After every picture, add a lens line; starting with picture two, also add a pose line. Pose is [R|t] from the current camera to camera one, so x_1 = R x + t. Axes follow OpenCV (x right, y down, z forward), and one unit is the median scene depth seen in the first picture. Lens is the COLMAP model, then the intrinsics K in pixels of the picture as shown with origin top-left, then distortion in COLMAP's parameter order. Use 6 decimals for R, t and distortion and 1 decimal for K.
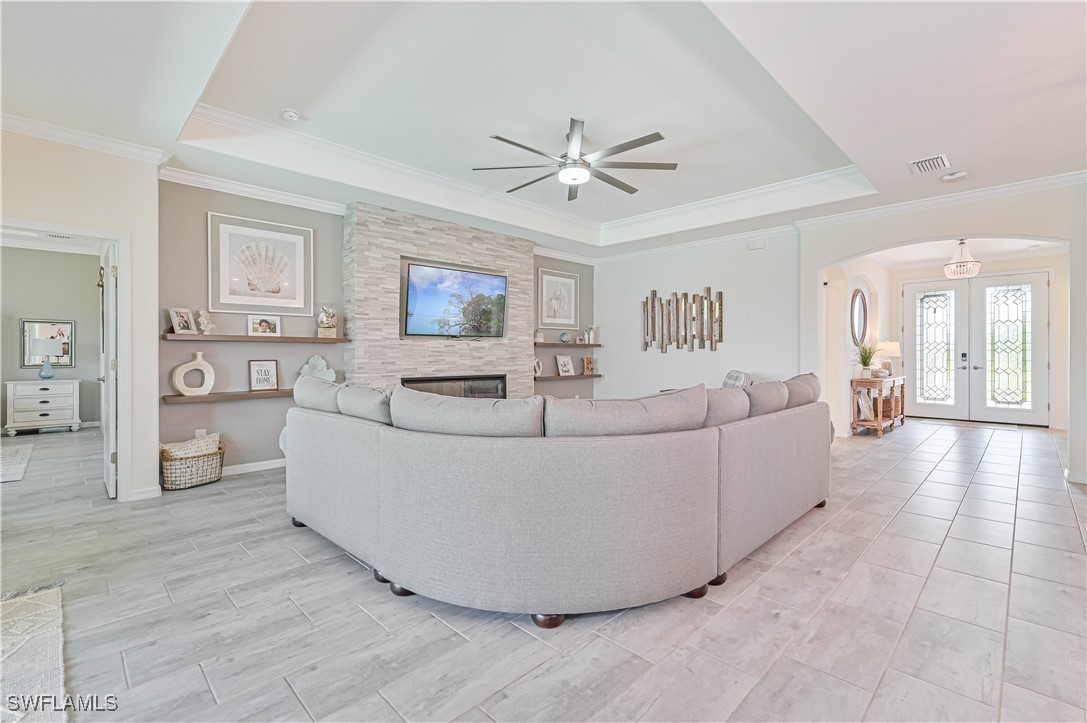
lens RADIAL K [[484.0, 0, 544.8], [0, 484.0, 353.6], [0, 0, 1]] dist [0.002459, -0.000027]
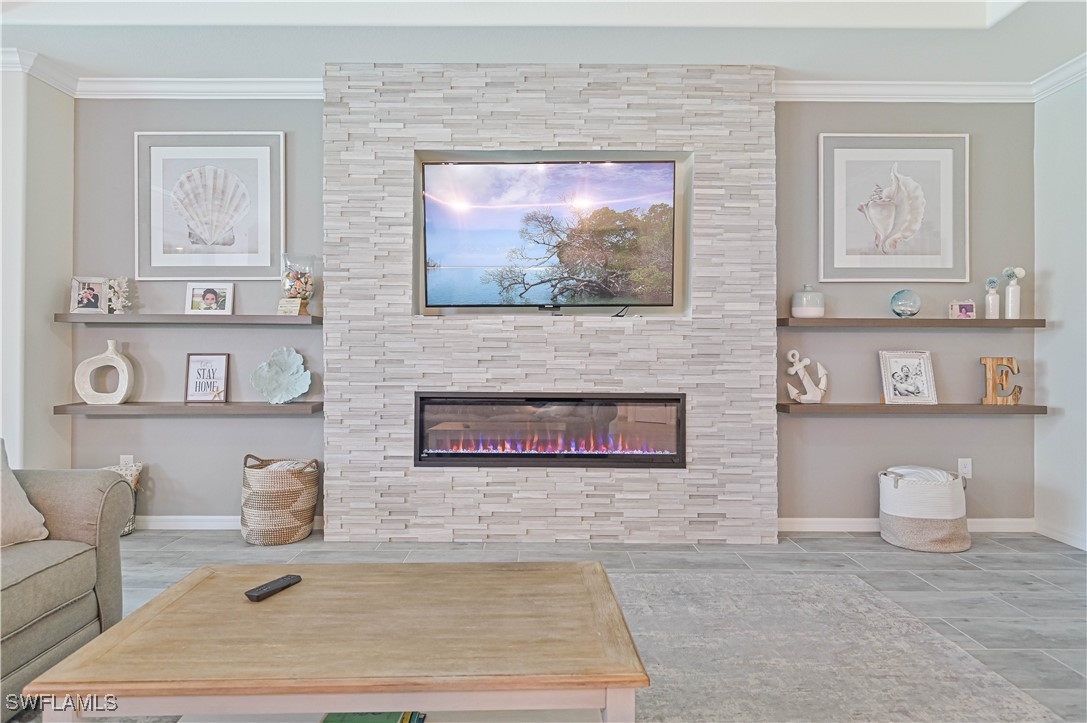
lens RADIAL K [[651.5, 0, 544.0], [0, 651.5, 340.9], [0, 0, 1]] dist [0.001185, -0.000541]
pose [[0.710947, -0.003707, -0.703236, 0.258712], [-0.004120, 0.999947, -0.009436, 0.002687], [0.703234, 0.009606, 0.710894, 0.568359]]
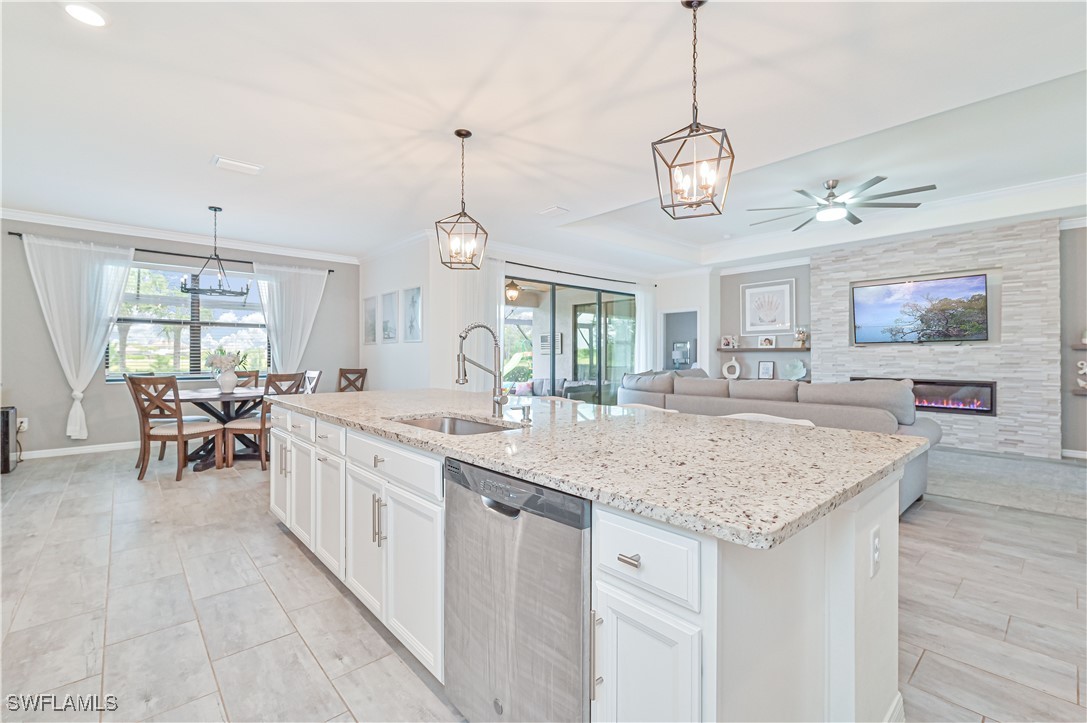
lens RADIAL K [[465.3, 0, 547.9], [0, 465.3, 357.4], [0, 0, 1]] dist [-0.003282, -0.000018]
pose [[-0.051466, 0.000955, -0.998674, 0.913972], [-0.002944, 0.999995, 0.001108, -0.000758], [0.998670, 0.002997, -0.051463, 0.240986]]
